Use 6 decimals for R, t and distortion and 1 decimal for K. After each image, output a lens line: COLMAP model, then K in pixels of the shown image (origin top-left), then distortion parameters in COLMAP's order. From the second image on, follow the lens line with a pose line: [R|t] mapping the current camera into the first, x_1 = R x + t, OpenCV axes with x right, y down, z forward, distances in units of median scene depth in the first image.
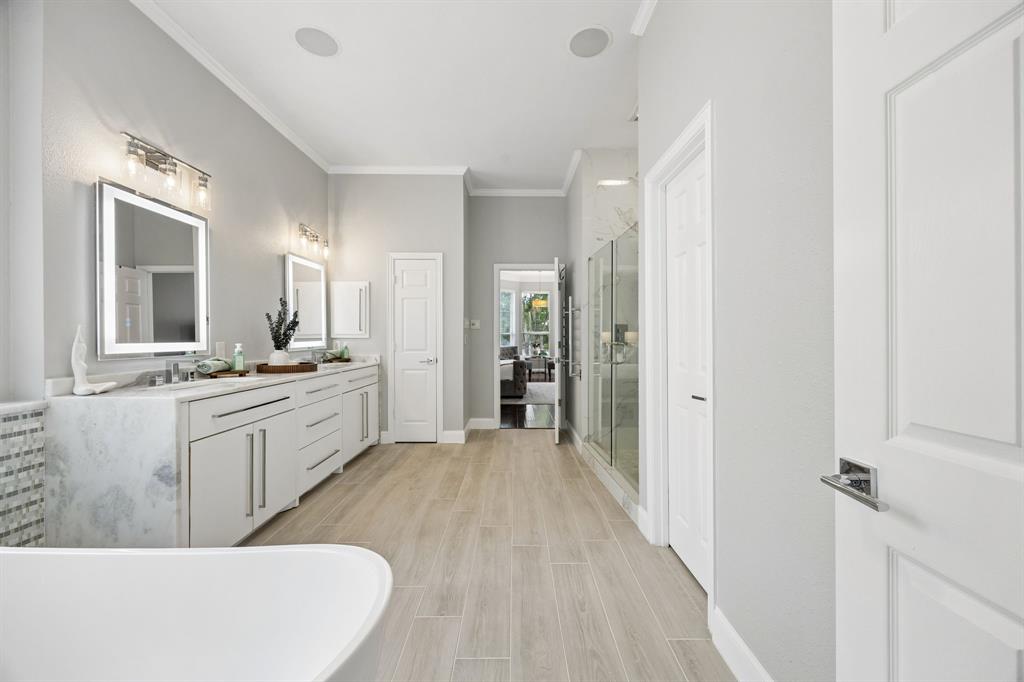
lens RADIAL K [[391.5, 0, 517.6], [0, 391.5, 339.7], [0, 0, 1]] dist [-0.002460, 0.000126]
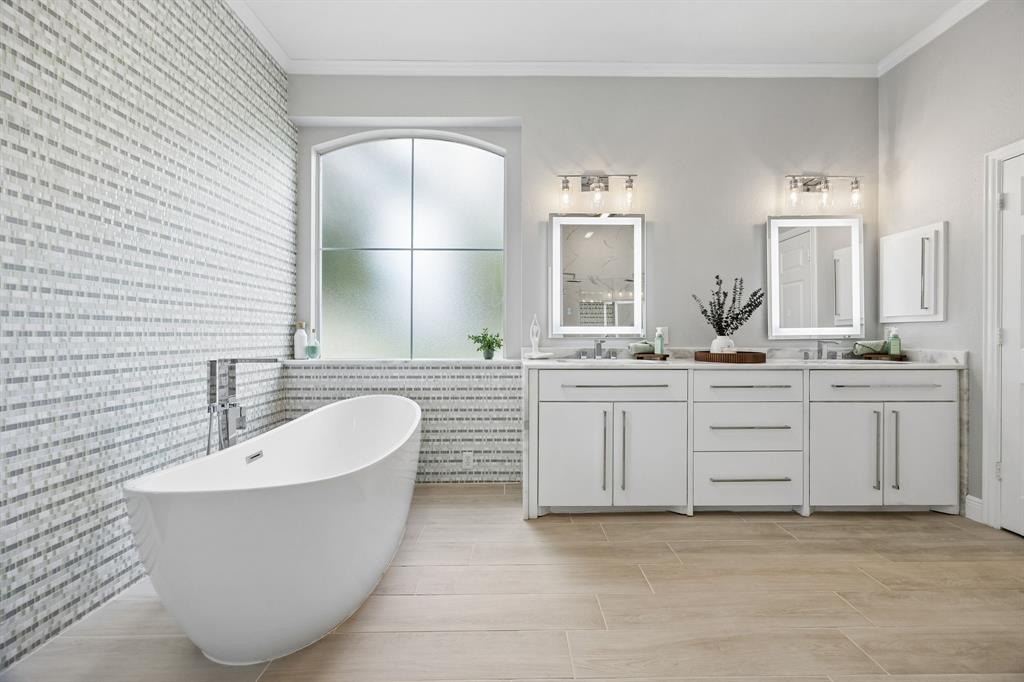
lens RADIAL K [[391.5, 0, 517.2], [0, 391.5, 335.8], [0, 0, 1]] dist [-0.002460, 0.000126]
pose [[0.003577, -0.000588, -0.999993, 0.259372], [-0.005247, 0.999986, -0.000607, 0.029559], [0.999980, 0.005249, 0.003574, 0.544021]]
